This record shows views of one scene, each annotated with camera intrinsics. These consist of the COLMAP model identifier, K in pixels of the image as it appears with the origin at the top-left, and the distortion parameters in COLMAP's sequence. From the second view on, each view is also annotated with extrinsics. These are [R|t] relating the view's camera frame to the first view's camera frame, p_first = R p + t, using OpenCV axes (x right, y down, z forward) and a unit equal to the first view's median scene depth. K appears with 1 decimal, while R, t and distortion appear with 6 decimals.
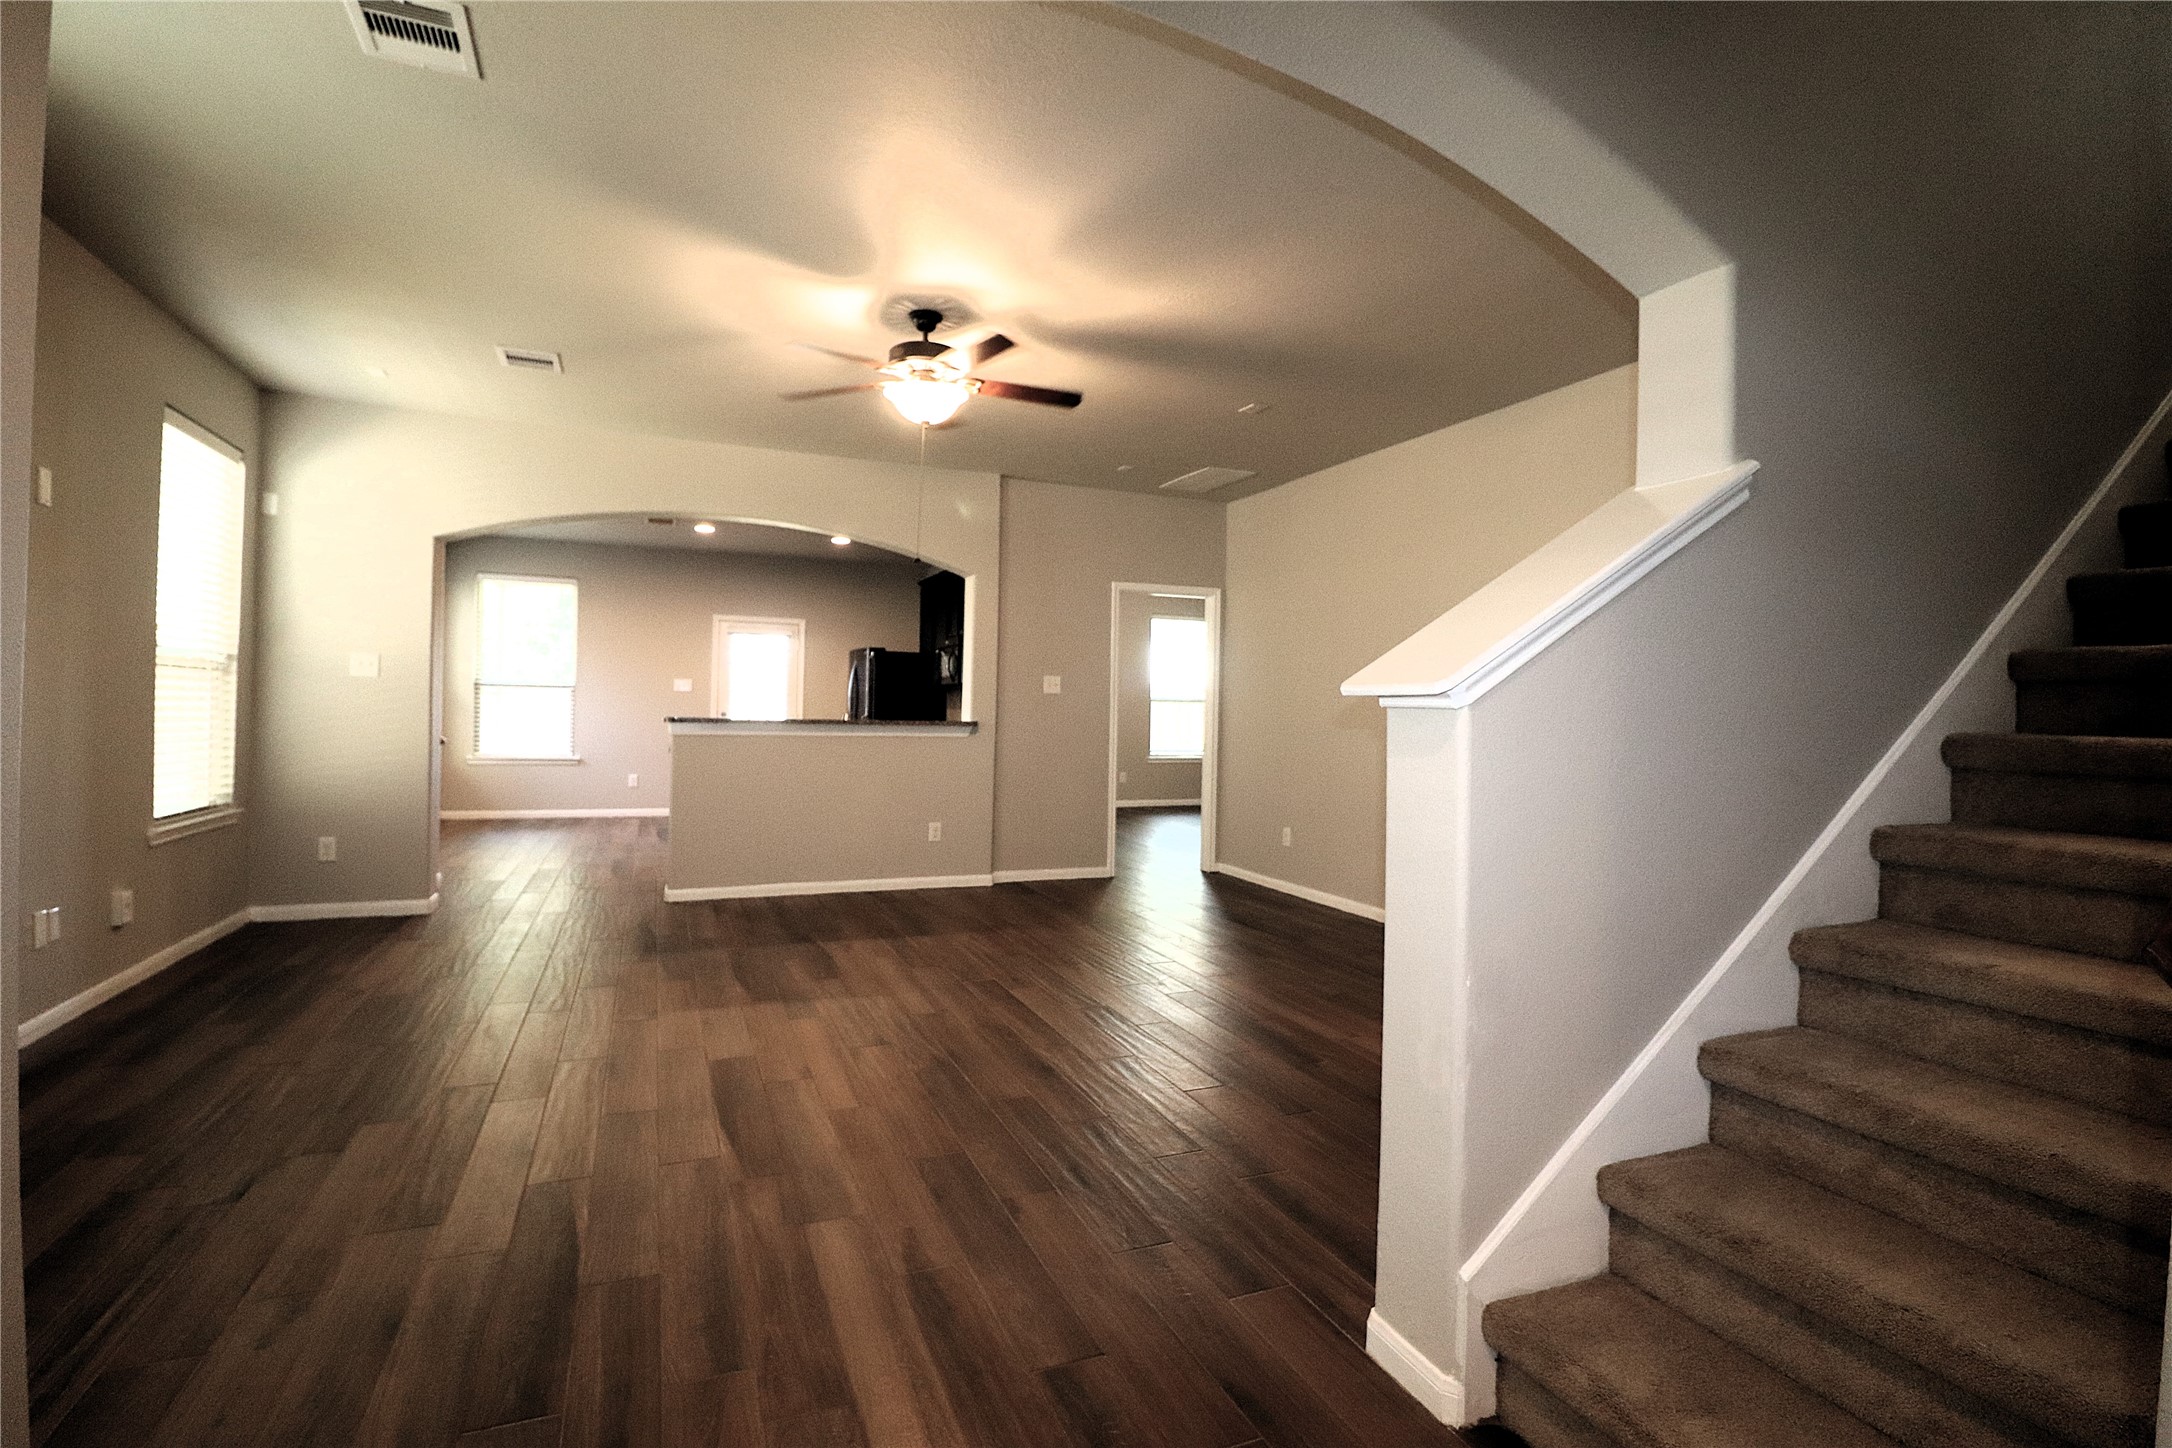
lens RADIAL K [[1001.7, 0, 1071.0], [0, 1001.7, 712.8], [0, 0, 1]] dist [-0.002849, -0.011960]
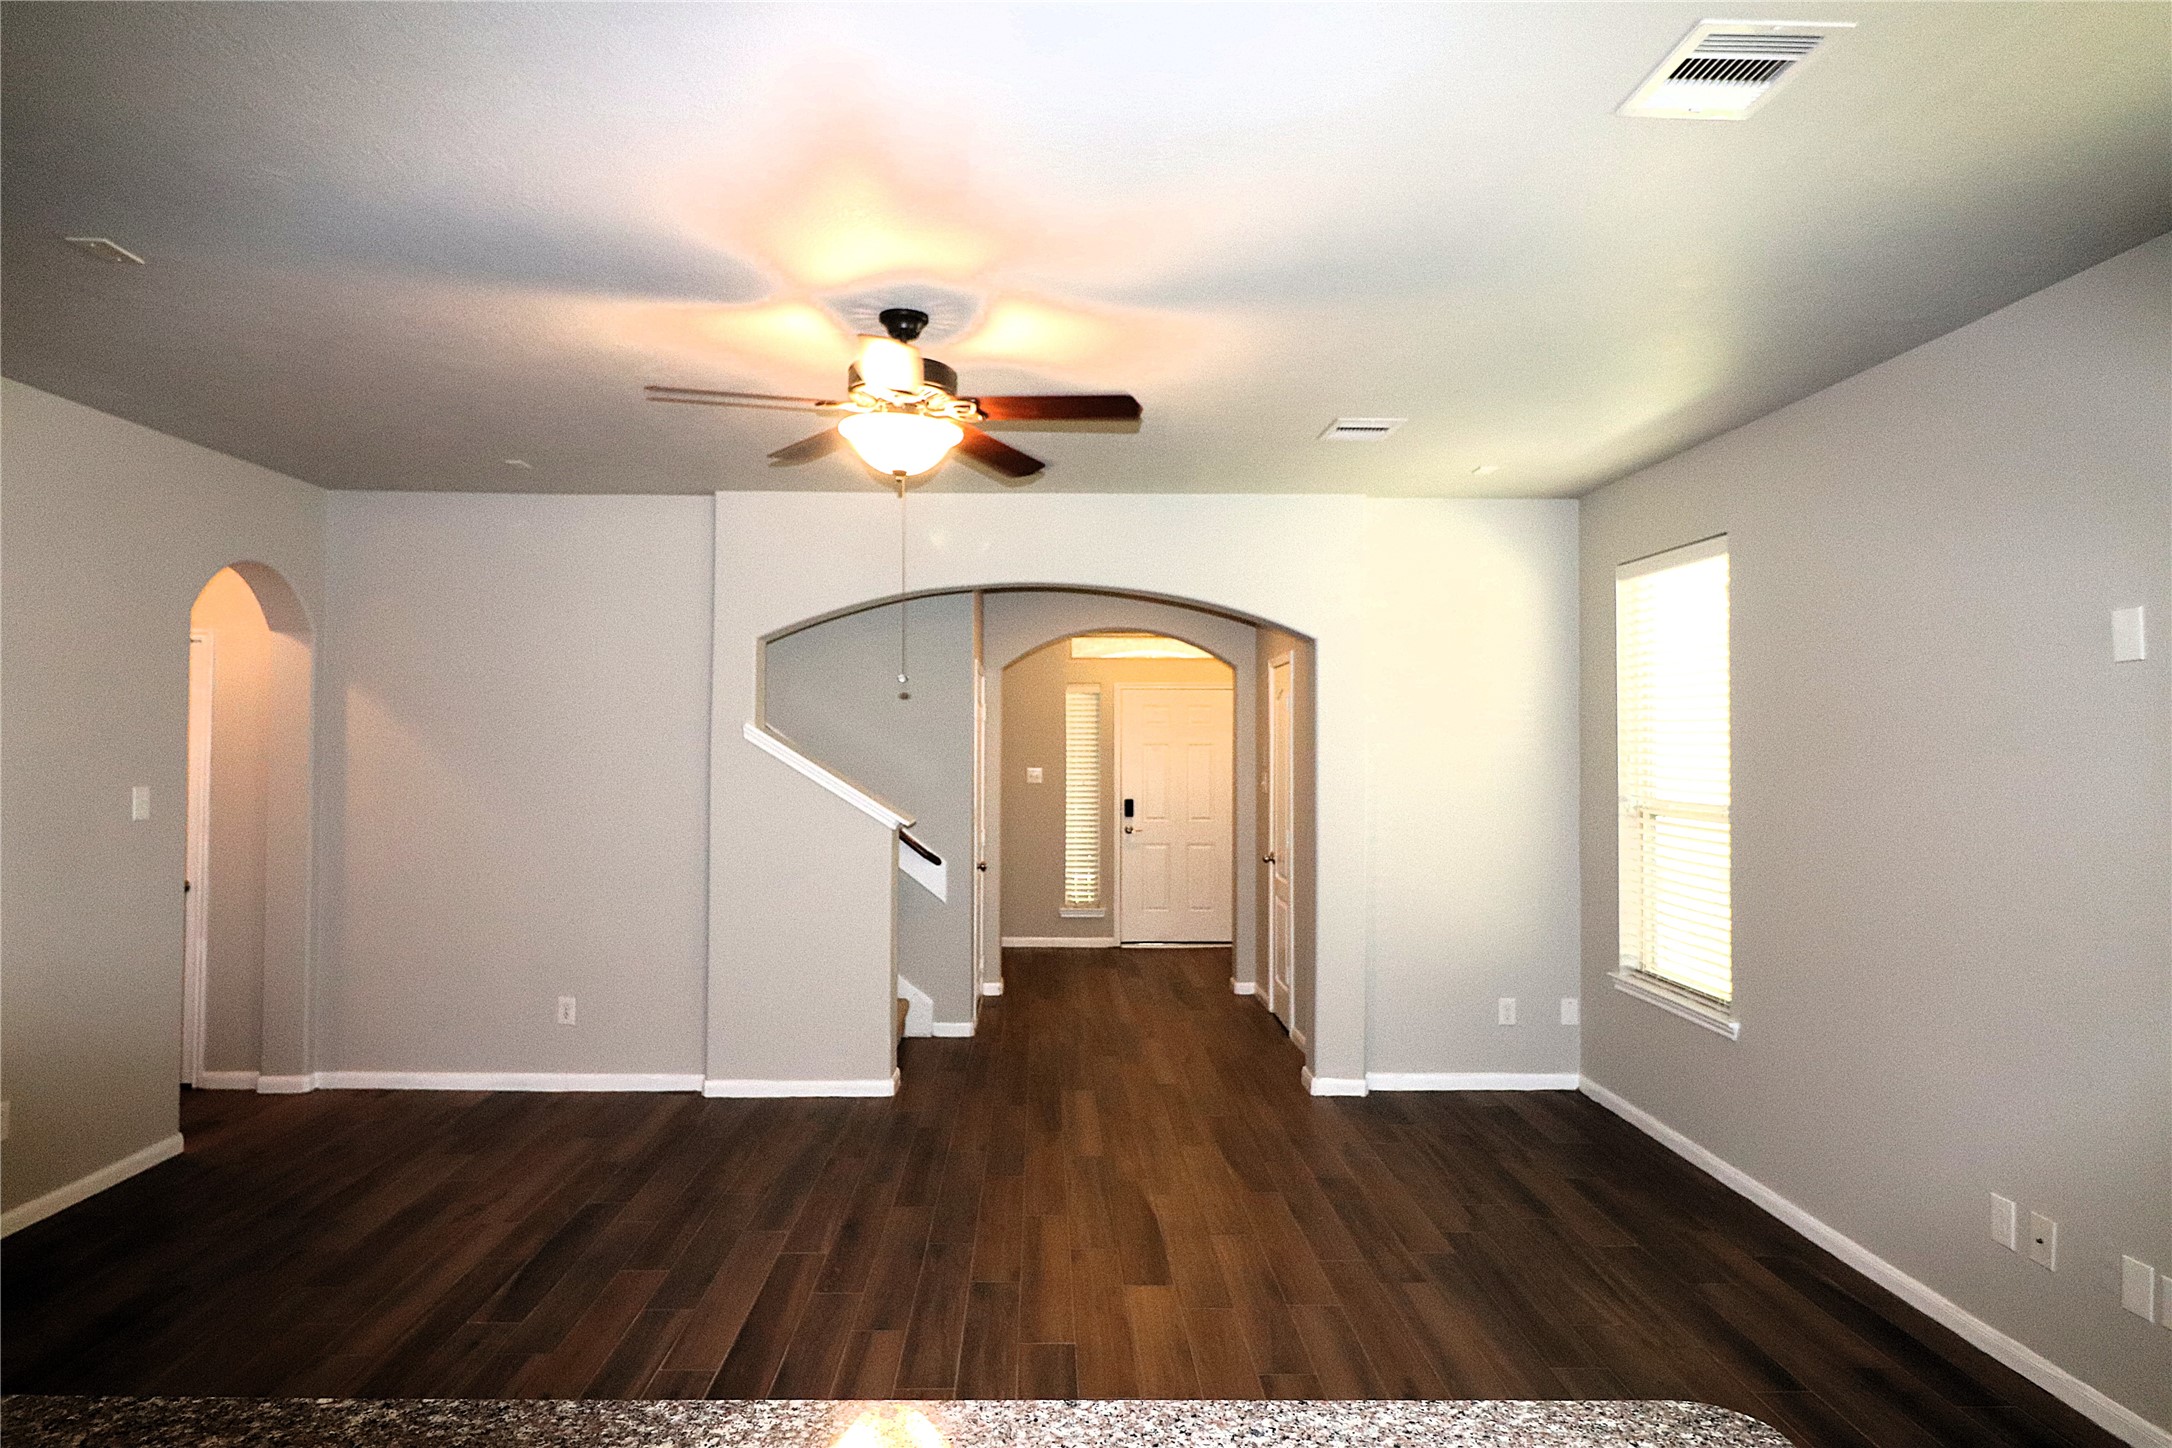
lens RADIAL K [[1251.8, 0, 1065.8], [0, 1251.8, 715.1], [0, 0, 1]] dist [-0.004242, -0.000719]
pose [[-0.930491, -0.018705, 0.365836, -0.347146], [-0.024653, 0.999629, -0.011594, -0.075879], [-0.365483, -0.019807, -0.930607, 1.078330]]
